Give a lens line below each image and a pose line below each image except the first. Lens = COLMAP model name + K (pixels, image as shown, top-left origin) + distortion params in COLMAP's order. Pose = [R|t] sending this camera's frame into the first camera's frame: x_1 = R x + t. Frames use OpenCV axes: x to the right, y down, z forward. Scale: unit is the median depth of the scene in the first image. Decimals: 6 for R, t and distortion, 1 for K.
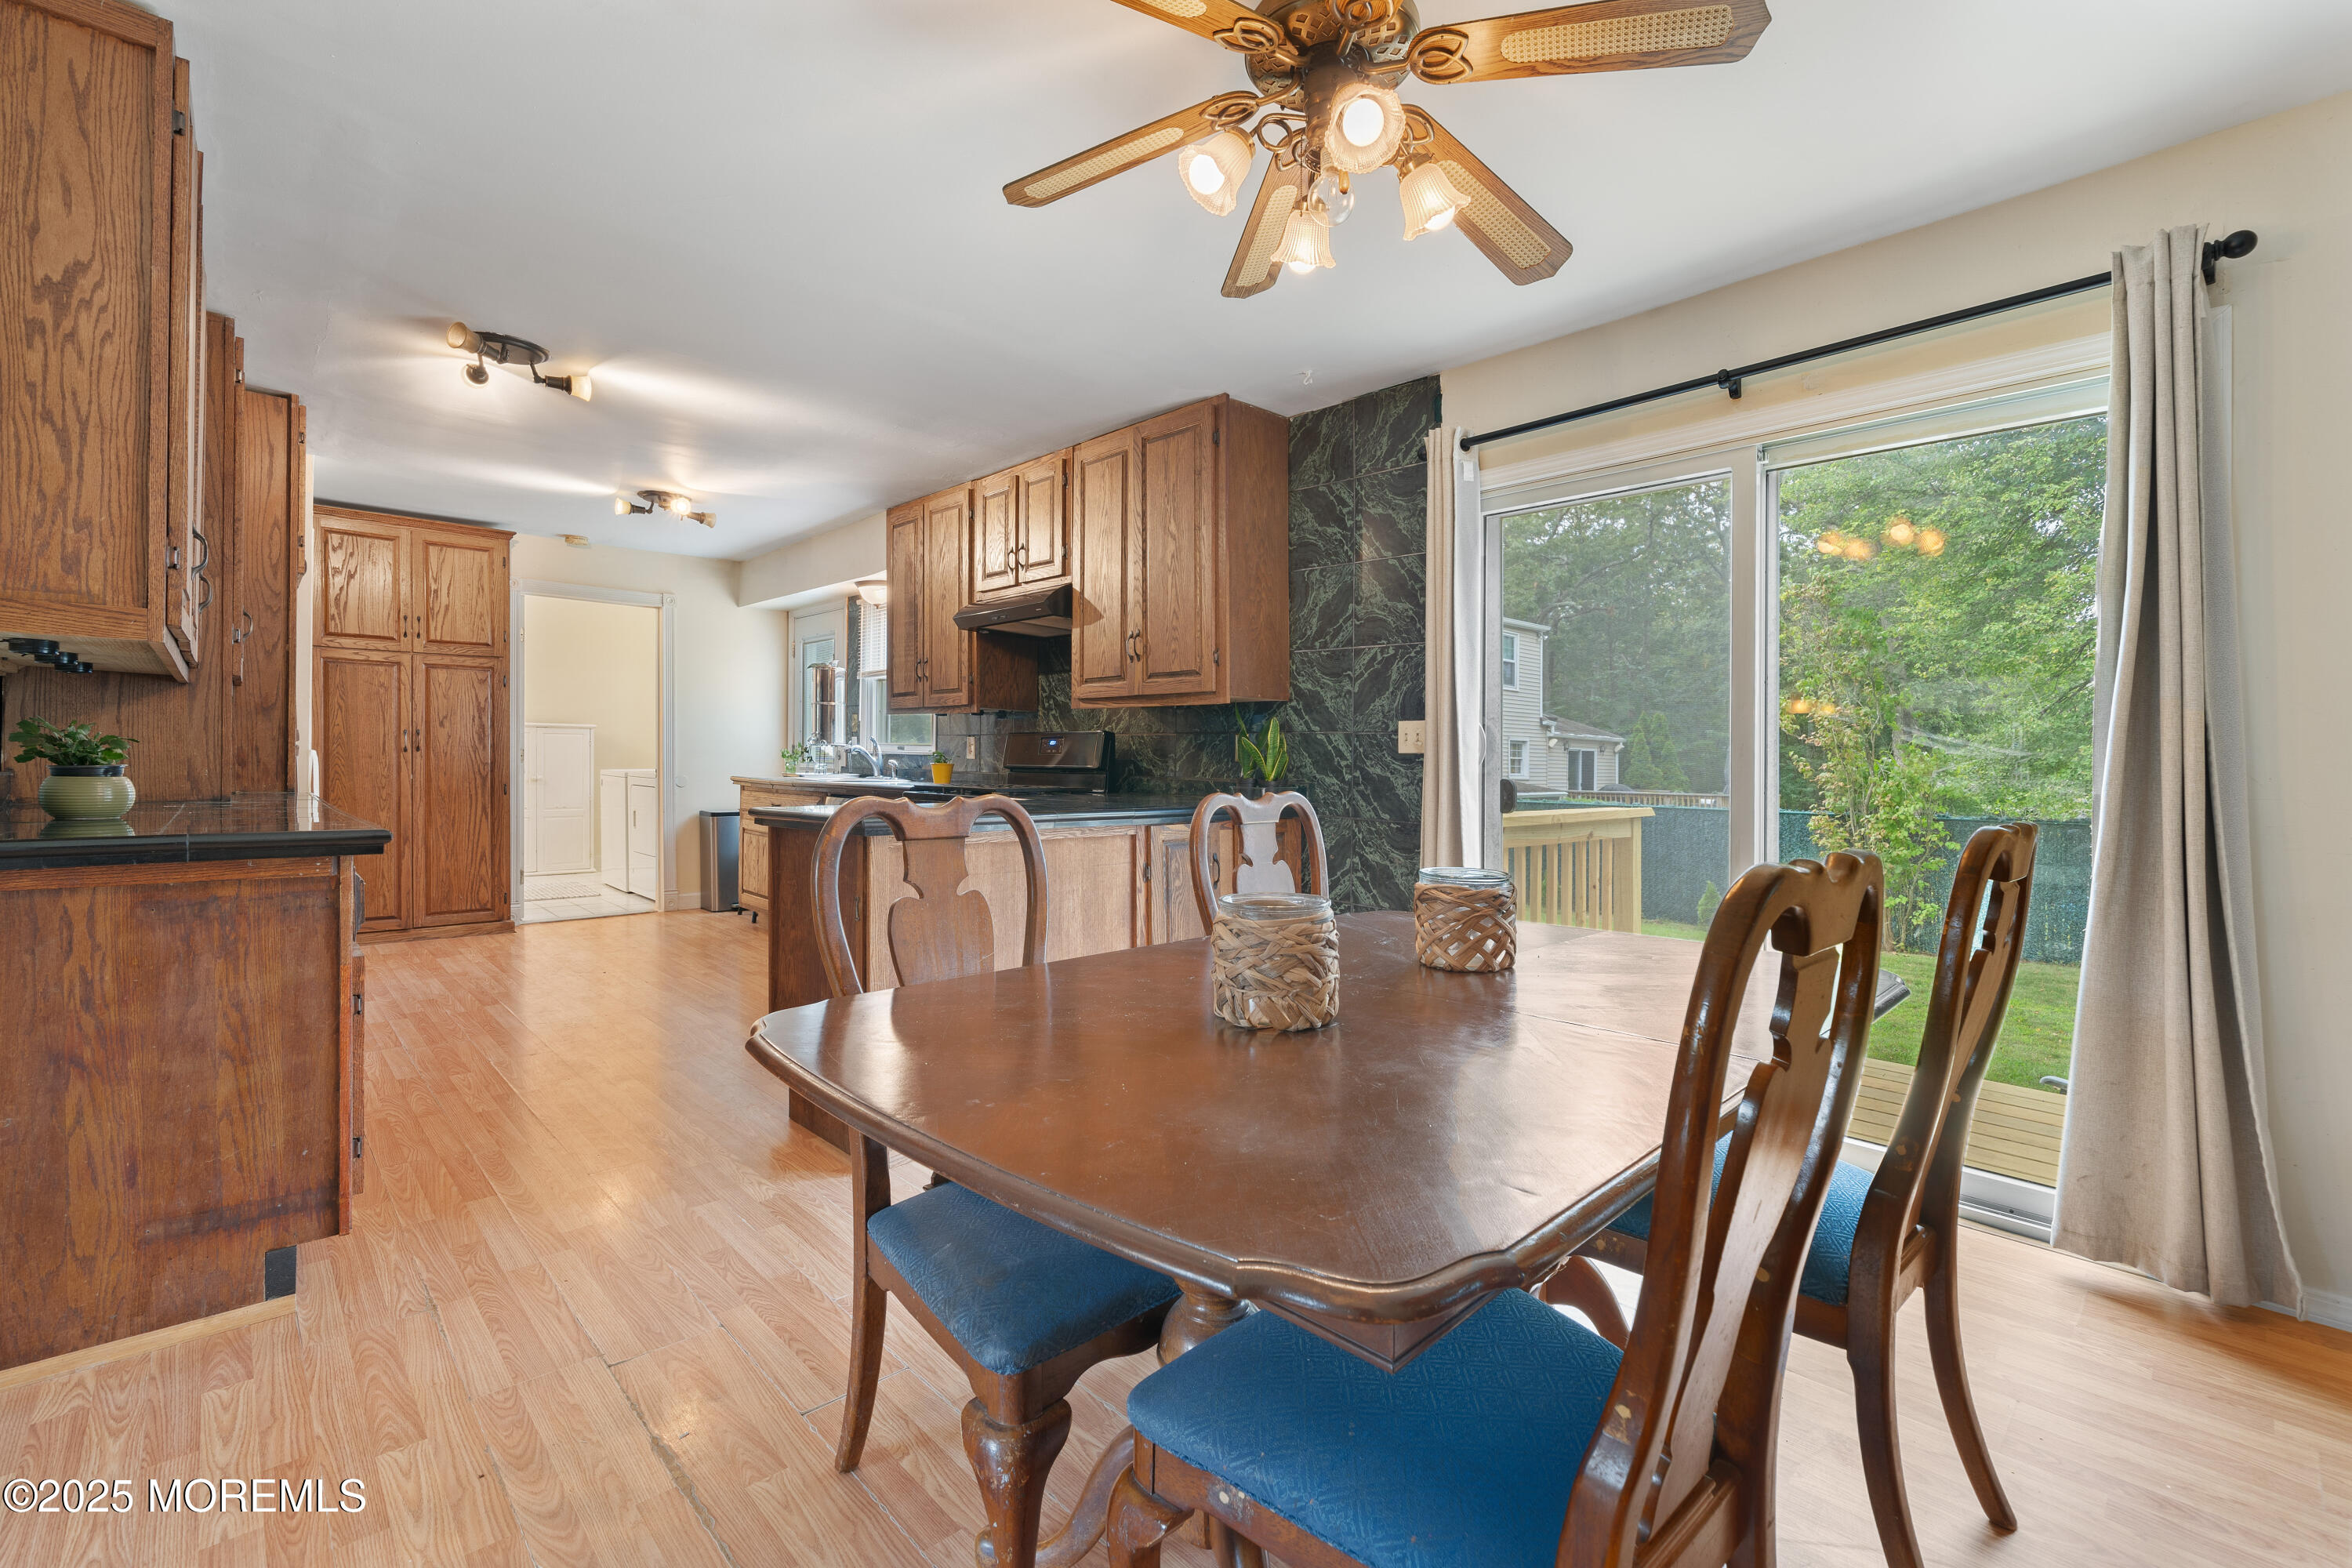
lens RADIAL K [[1022.5, 0, 1178.8], [0, 1022.5, 764.3], [0, 0, 1]] dist [-0.000382, -0.000235]
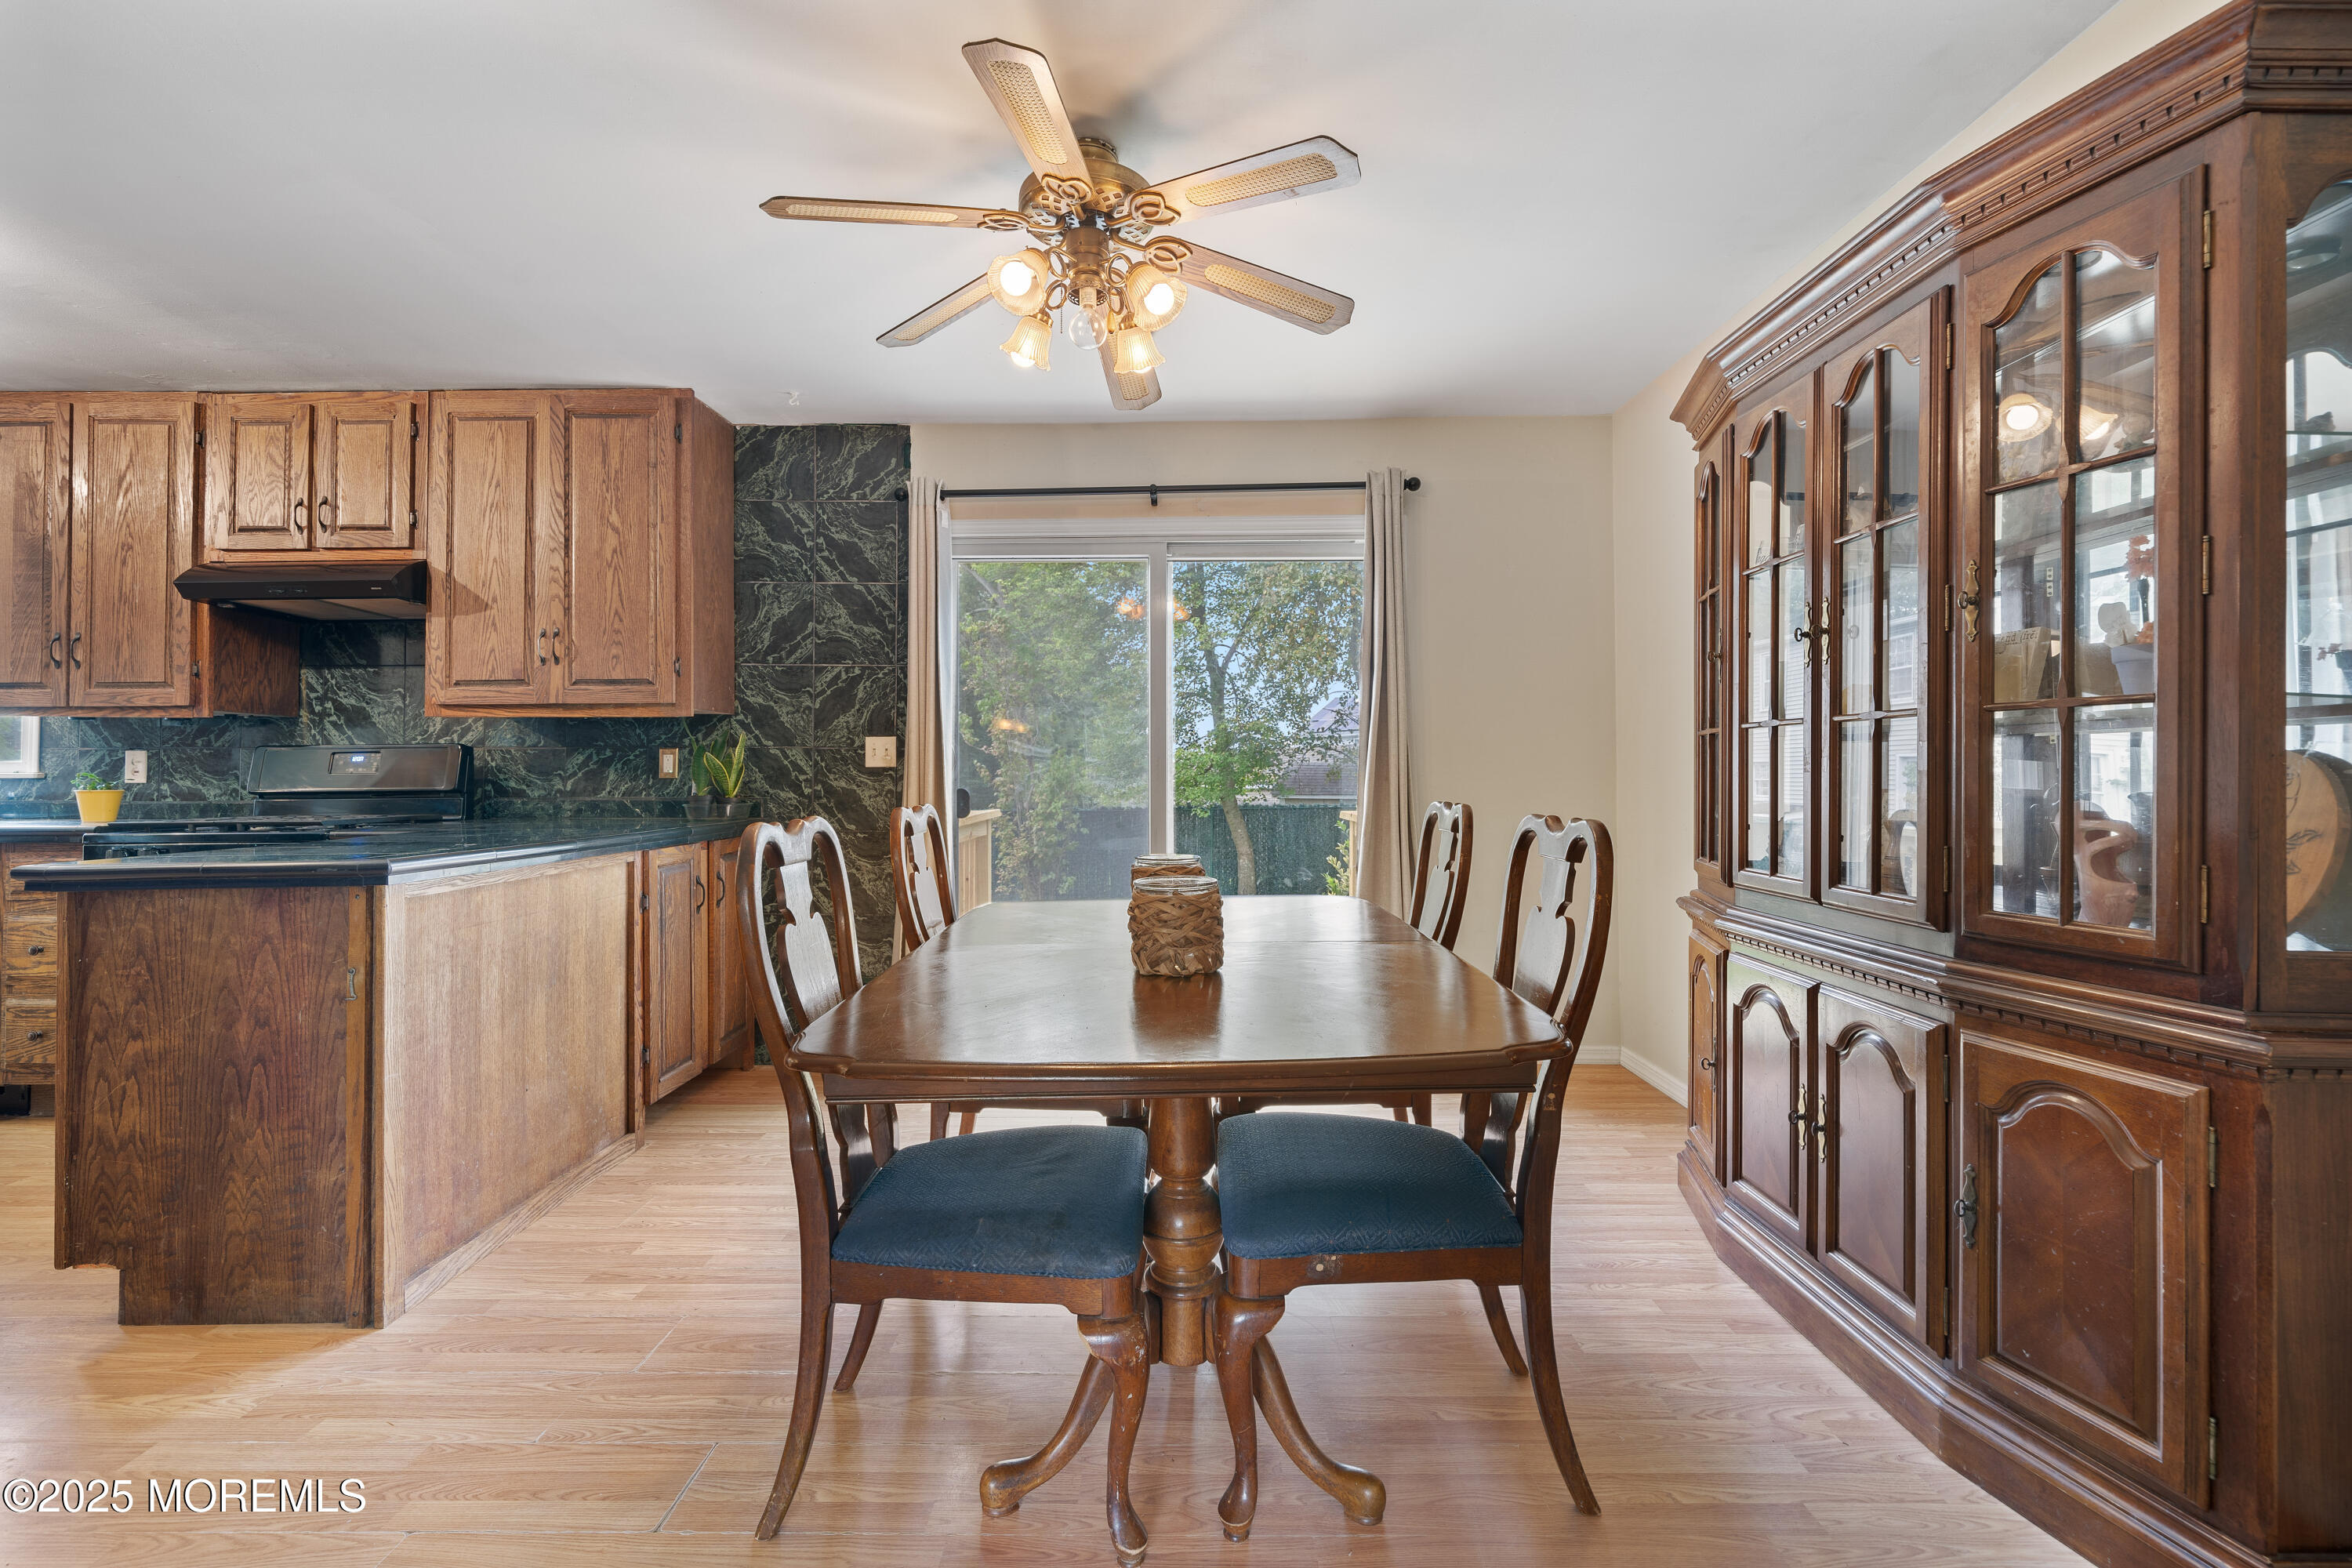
lens RADIAL K [[1014.4, 0, 1180.9], [0, 1014.4, 761.8], [0, 0, 1]] dist [-0.000328, 0.000101]
pose [[0.691797, -0.009743, 0.722027, -0.253034], [0.017989, 0.999831, -0.003744, -0.004990], [-0.721868, 0.015579, 0.691855, 0.022867]]
